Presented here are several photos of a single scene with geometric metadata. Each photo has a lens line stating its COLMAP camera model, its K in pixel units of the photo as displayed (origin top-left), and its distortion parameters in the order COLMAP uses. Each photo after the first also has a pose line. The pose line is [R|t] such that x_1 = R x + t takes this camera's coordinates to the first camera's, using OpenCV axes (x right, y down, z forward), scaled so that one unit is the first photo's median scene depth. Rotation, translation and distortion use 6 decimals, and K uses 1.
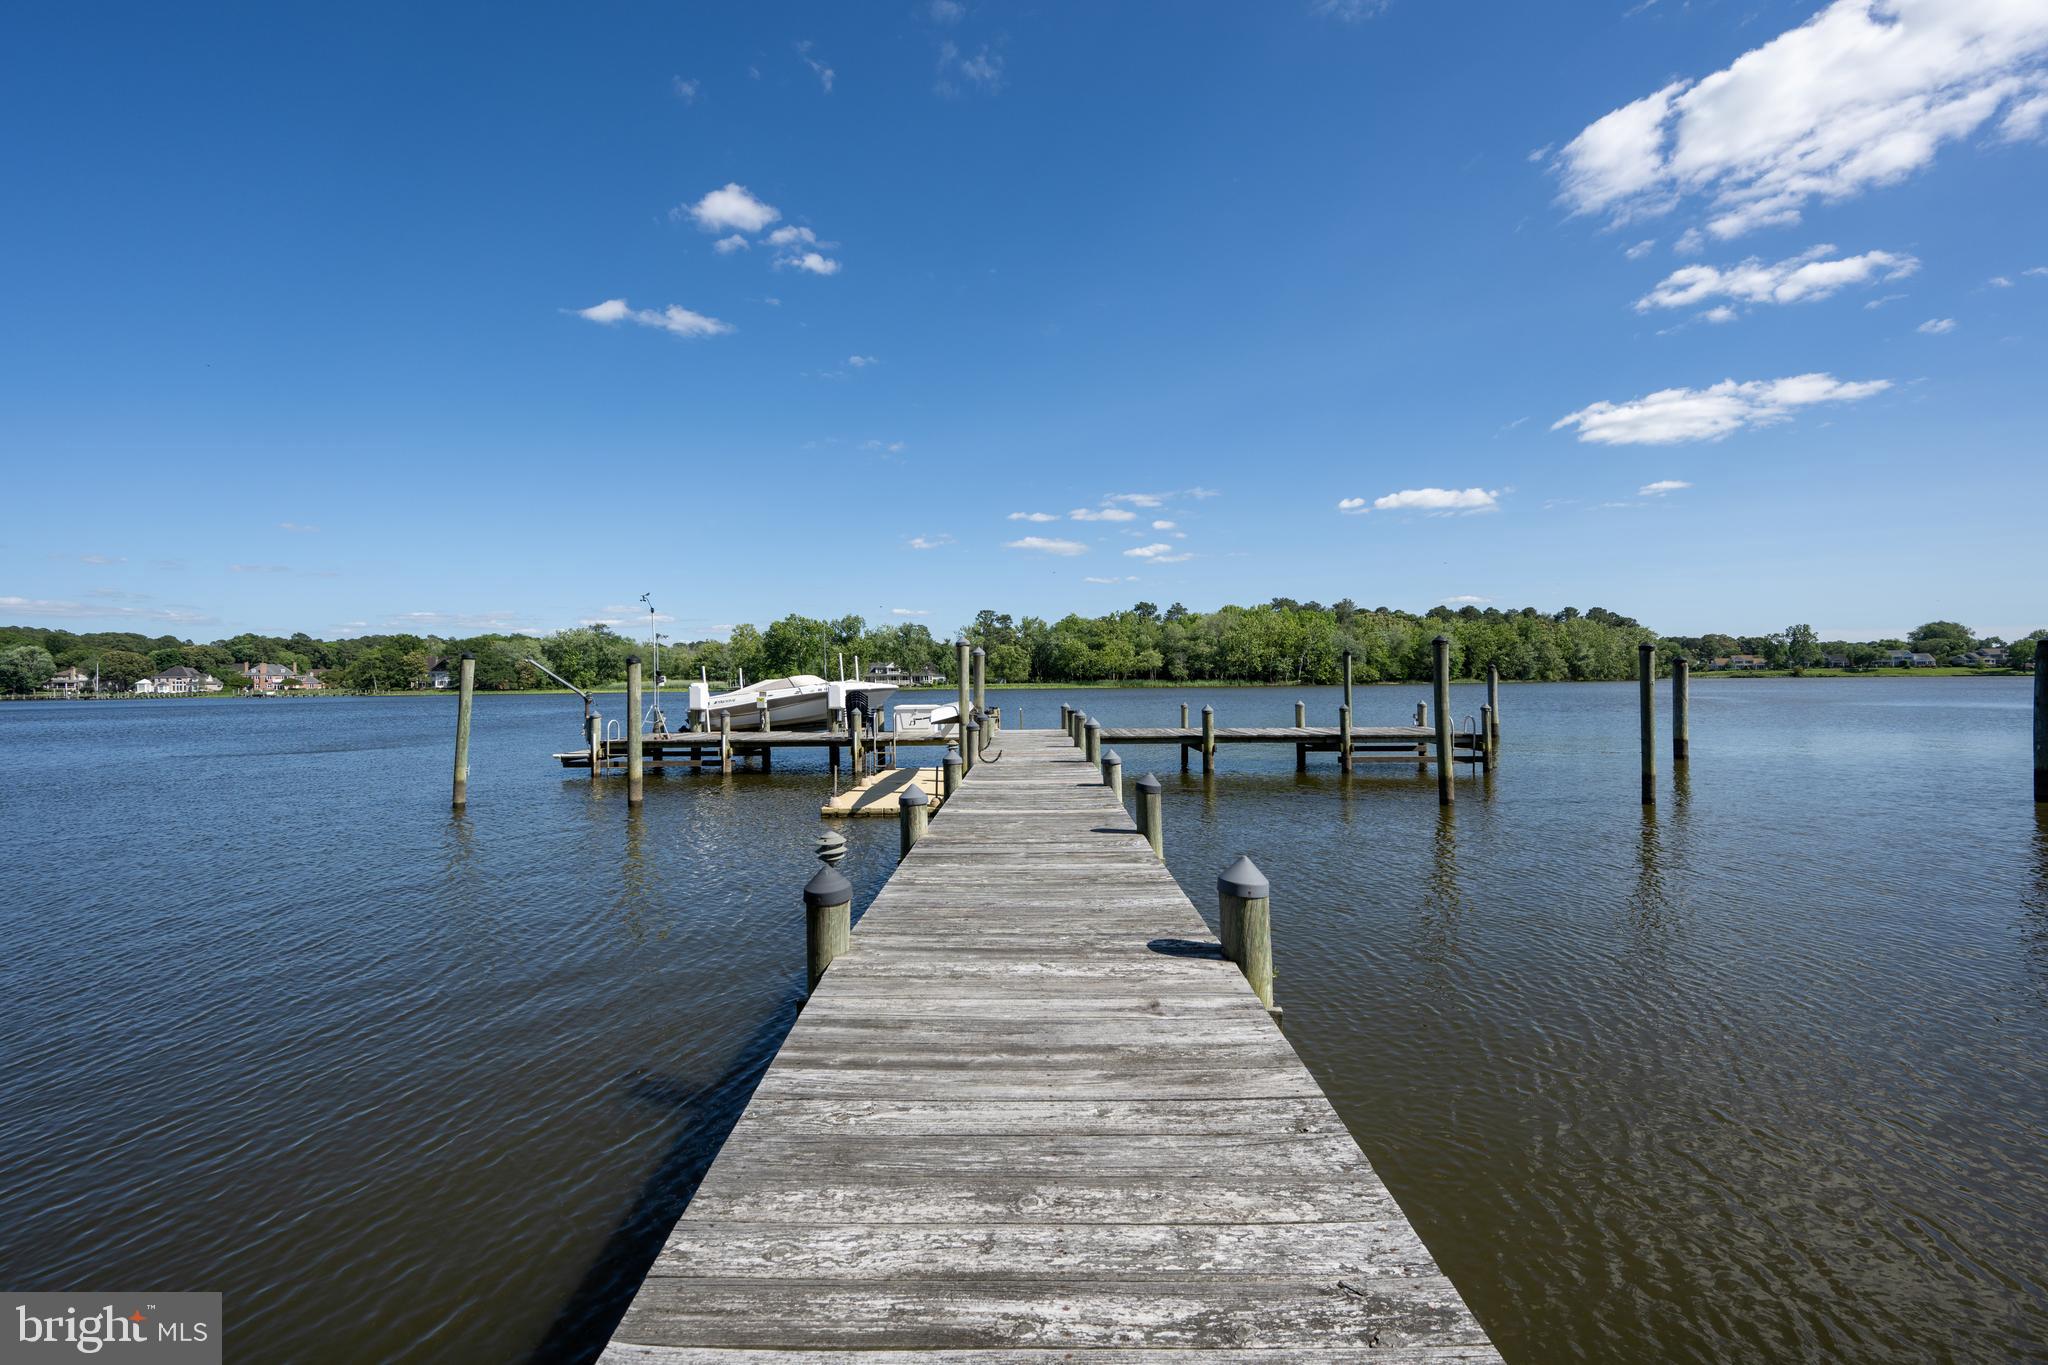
lens RADIAL K [[841.8, 0, 1026.6], [0, 841.8, 675.1], [0, 0, 1]] dist [-0.003524, -0.000018]
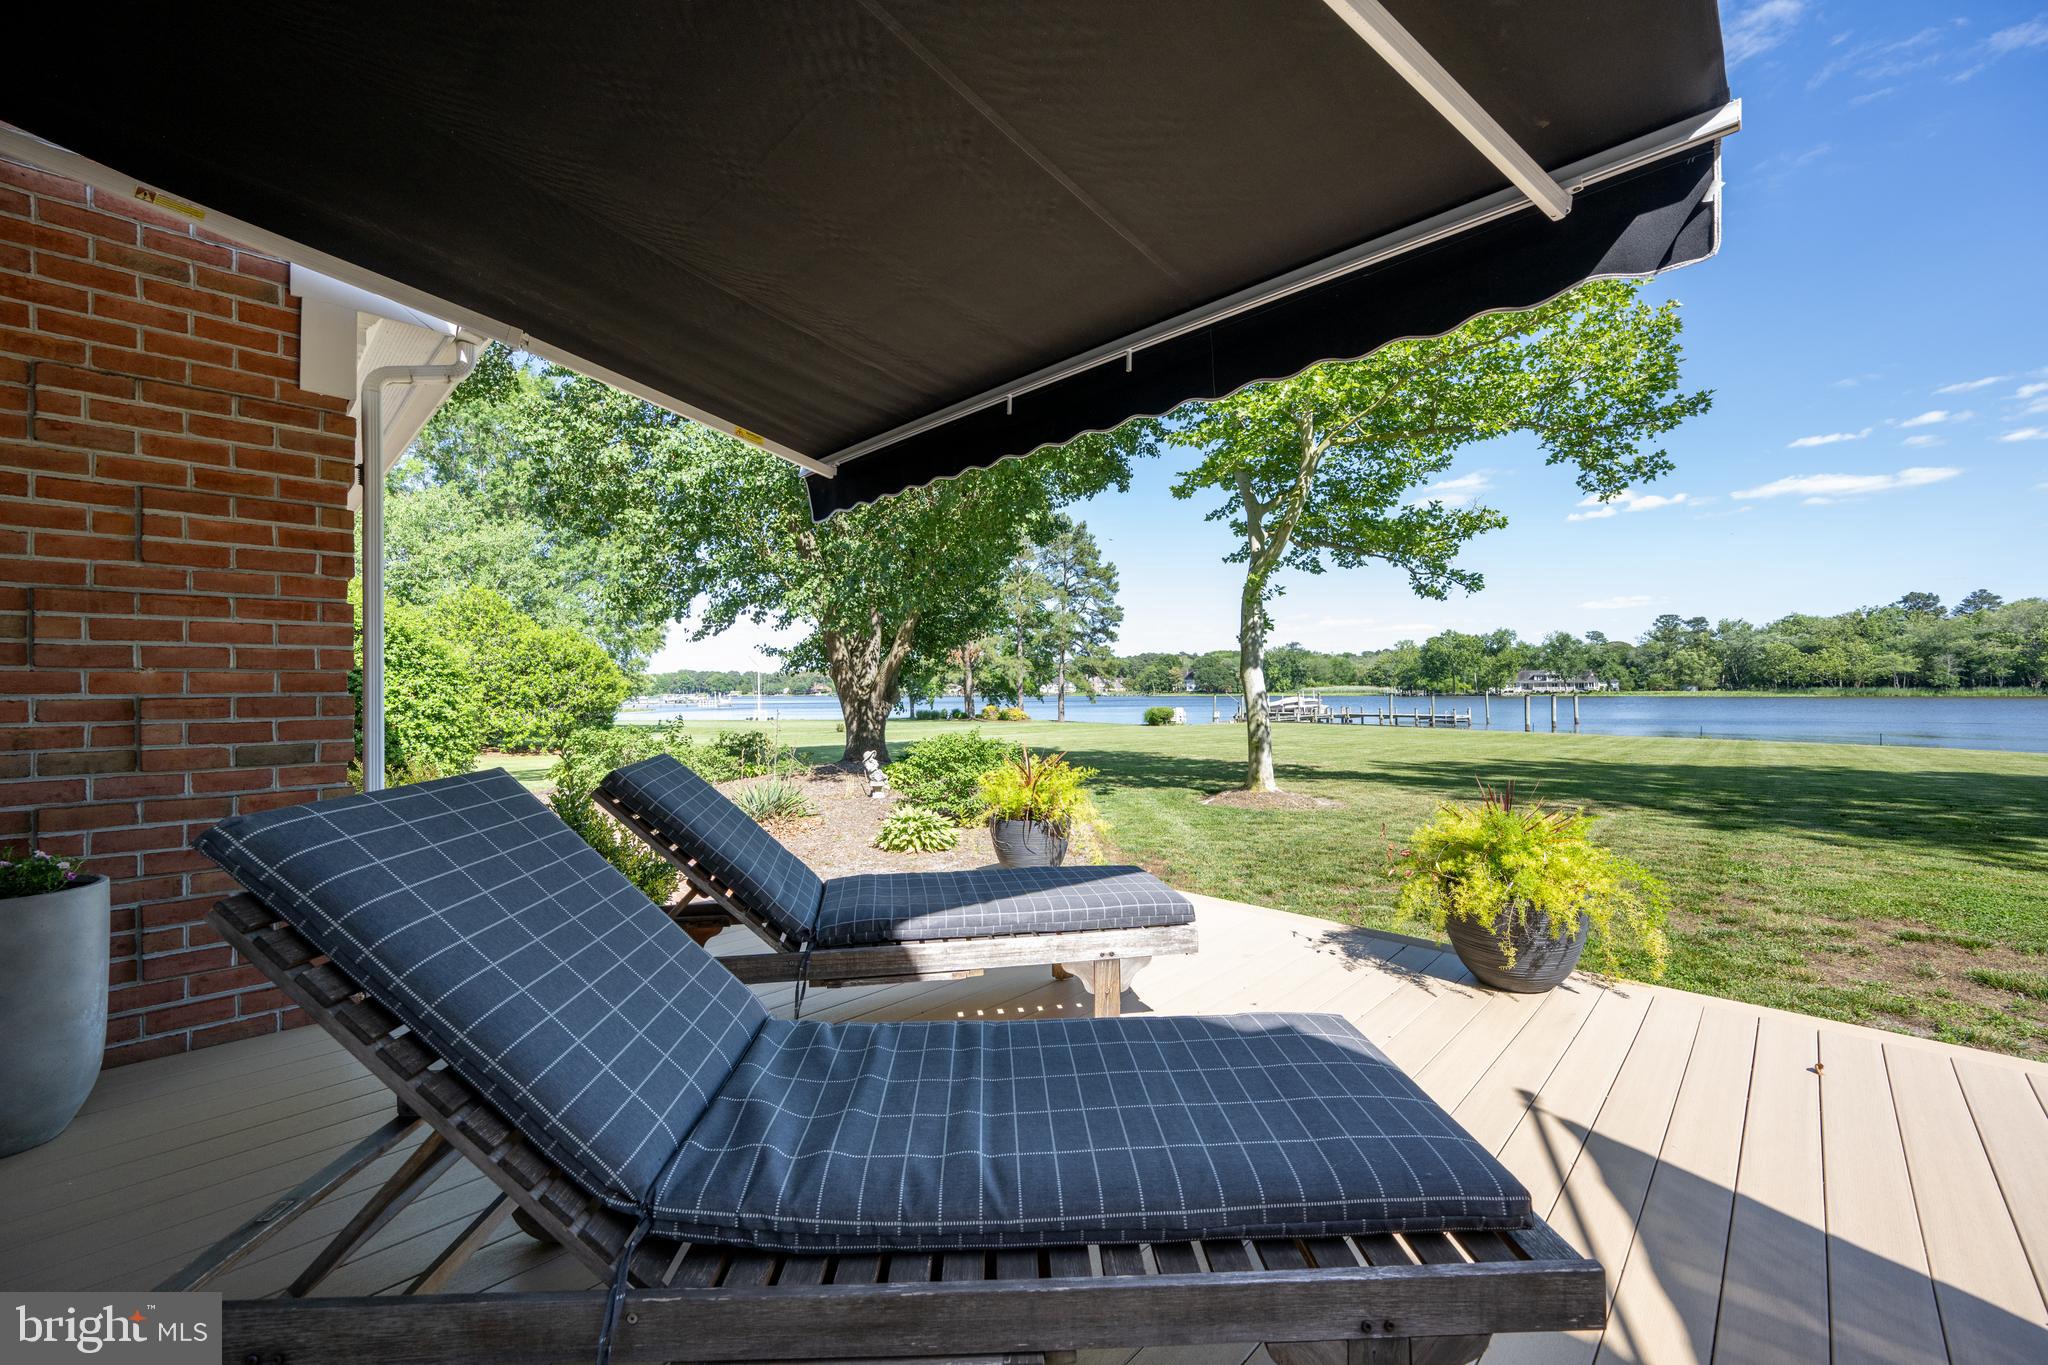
lens RADIAL K [[796.3, 0, 1020.9], [0, 796.3, 685.8], [0, 0, 1]] dist [0.001302, -0.000683]
pose [[0.687051, 0.001682, -0.726607, 0.105767], [0.005168, 0.999961, 0.007202, -0.005849], [0.726591, -0.008703, 0.687015, -0.164755]]
